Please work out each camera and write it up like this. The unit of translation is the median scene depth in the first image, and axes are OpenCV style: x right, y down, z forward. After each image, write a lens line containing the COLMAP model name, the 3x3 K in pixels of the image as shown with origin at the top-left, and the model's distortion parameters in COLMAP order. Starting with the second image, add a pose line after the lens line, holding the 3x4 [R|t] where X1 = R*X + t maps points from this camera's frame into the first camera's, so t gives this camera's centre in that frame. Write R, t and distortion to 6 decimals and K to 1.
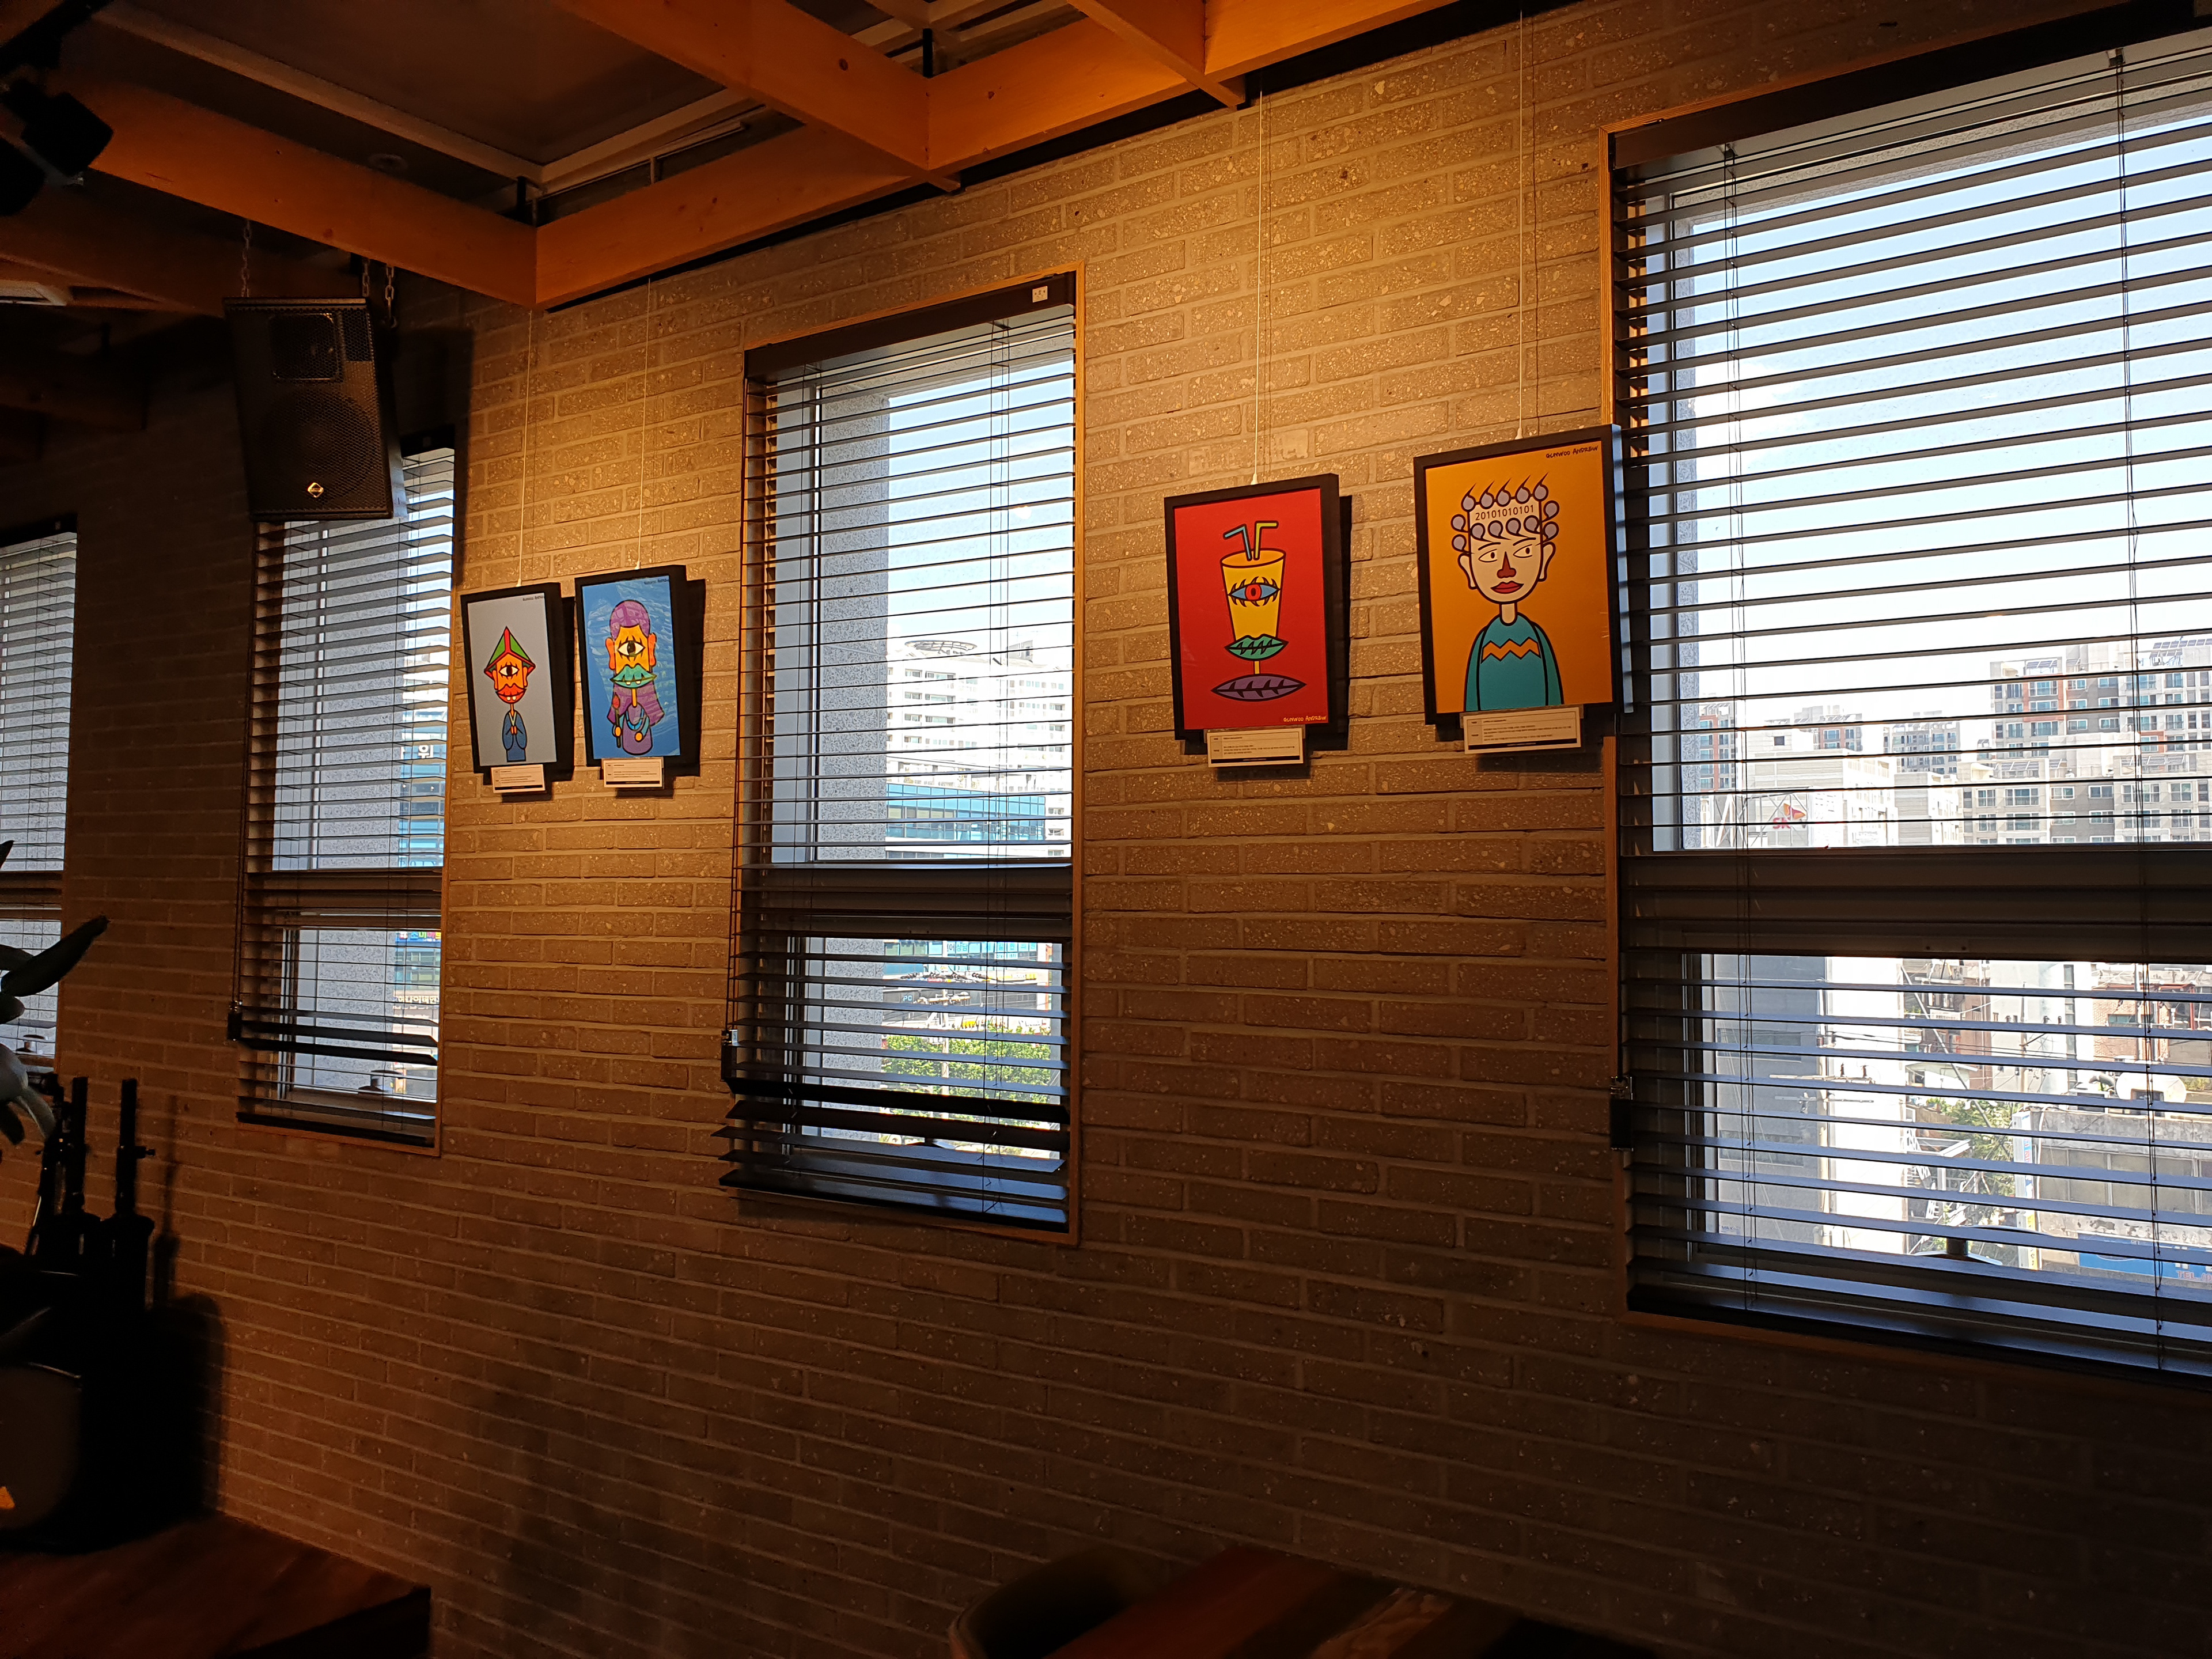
lens RADIAL K [[1735.6, 0, 1051.6], [0, 1735.6, 805.4], [0, 0, 1]] dist [0.061077, -0.067981]
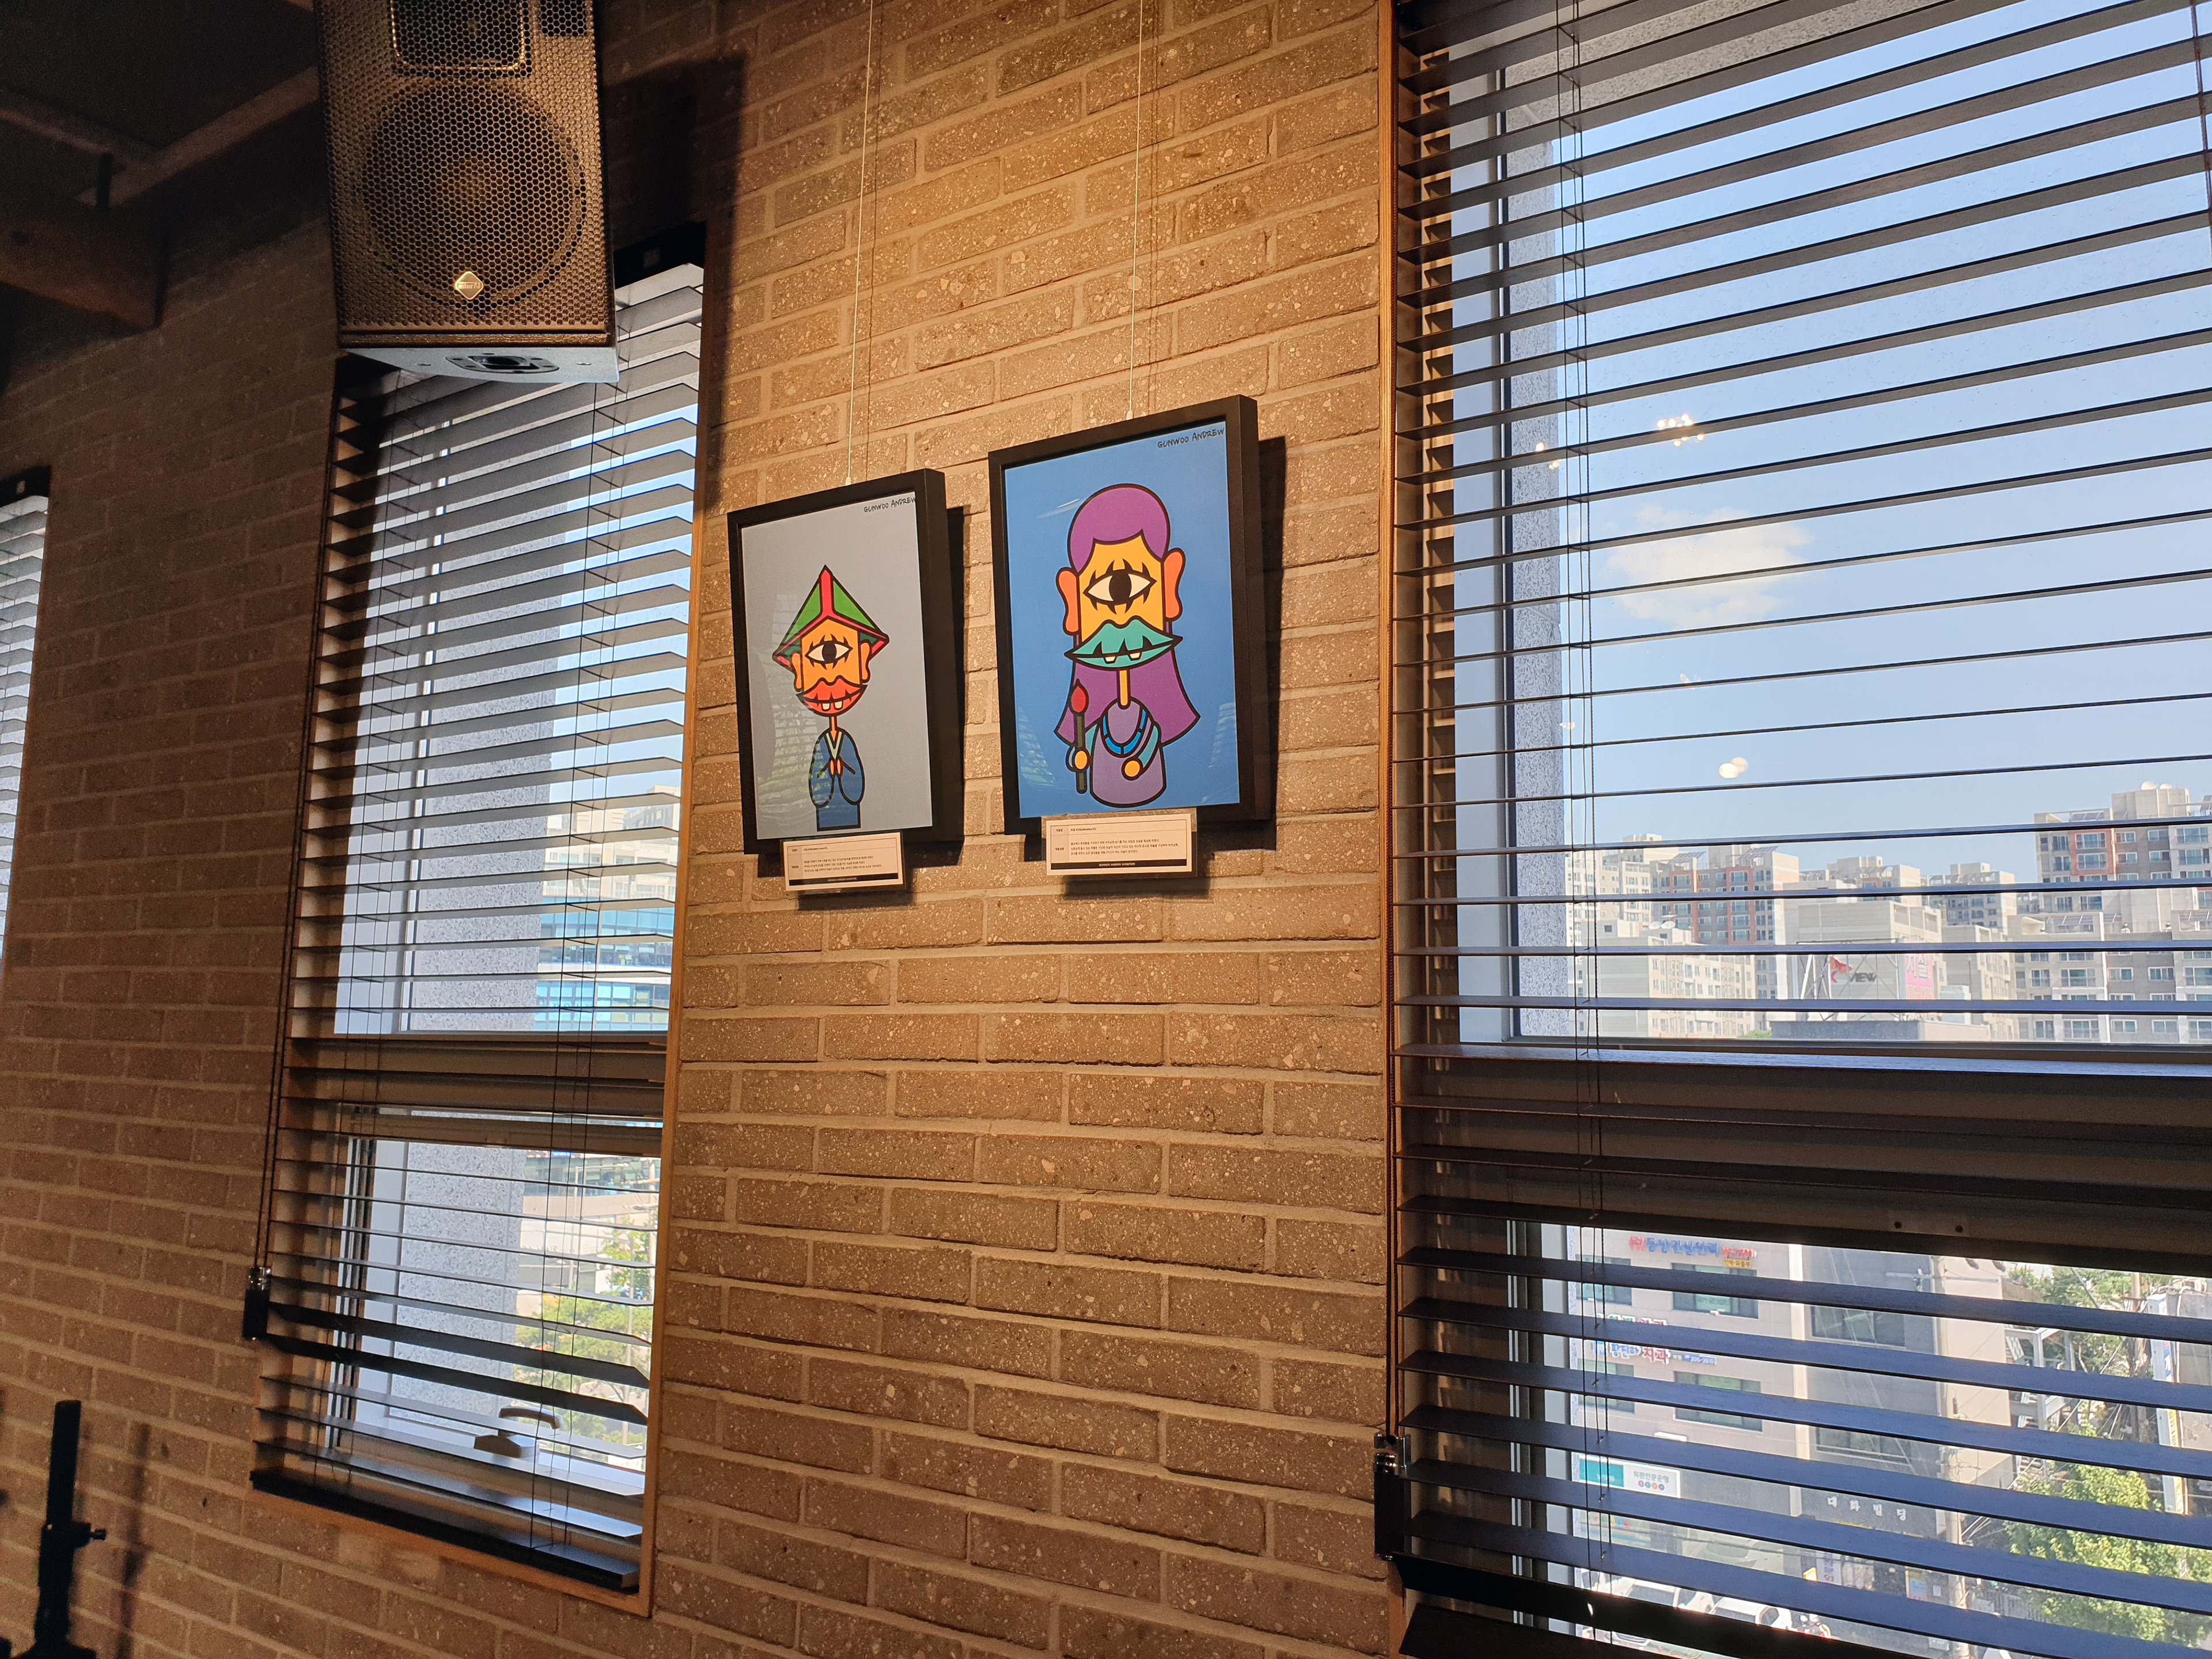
lens RADIAL K [[1735.6, 0, 1079.6], [0, 1735.6, 792.7], [0, 0, 1]] dist [0.061077, -0.067981]
pose [[0.999982, 0.005789, -0.001779, -0.305265], [-0.005920, 0.996335, -0.085337, 0.009319], [0.001278, 0.085346, 0.996351, 0.643082]]
